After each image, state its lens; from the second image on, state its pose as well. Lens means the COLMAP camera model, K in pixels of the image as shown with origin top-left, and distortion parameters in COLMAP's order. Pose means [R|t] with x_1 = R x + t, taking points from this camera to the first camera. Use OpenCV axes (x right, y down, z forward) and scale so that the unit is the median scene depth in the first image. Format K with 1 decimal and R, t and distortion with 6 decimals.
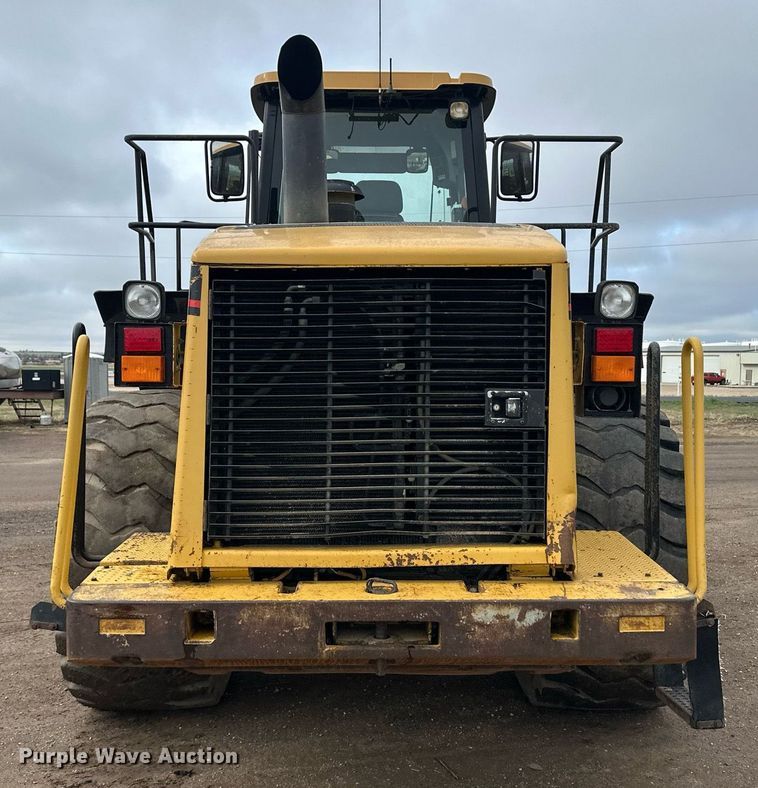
lens RADIAL K [[1089.6, 0, 378.9], [0, 1089.6, 395.7], [0, 0, 1]] dist [0.156300, 0.000000]
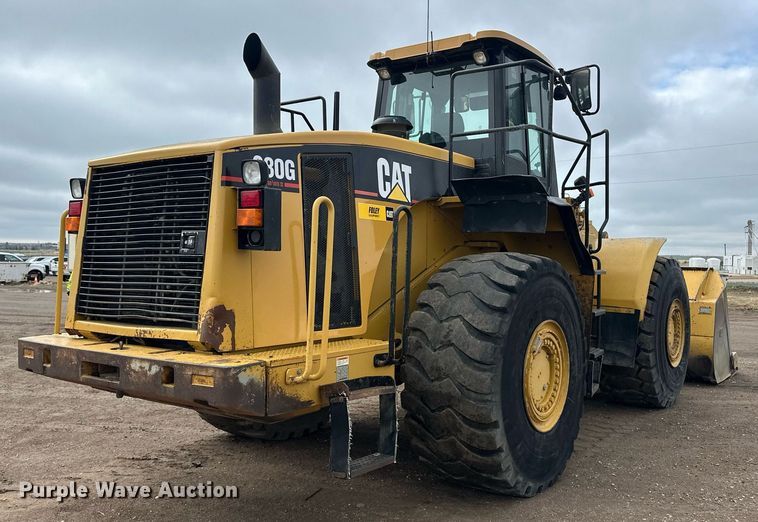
lens RADIAL K [[722.7, 0, 379.2], [0, 722.7, 259.3], [0, 0, 1]] dist [0.061410, 0.000000]
pose [[0.787798, 0.004366, -0.615918, 0.992714], [-0.028058, 0.999191, -0.028804, 0.058676], [0.615294, 0.039973, 0.787283, 0.339438]]
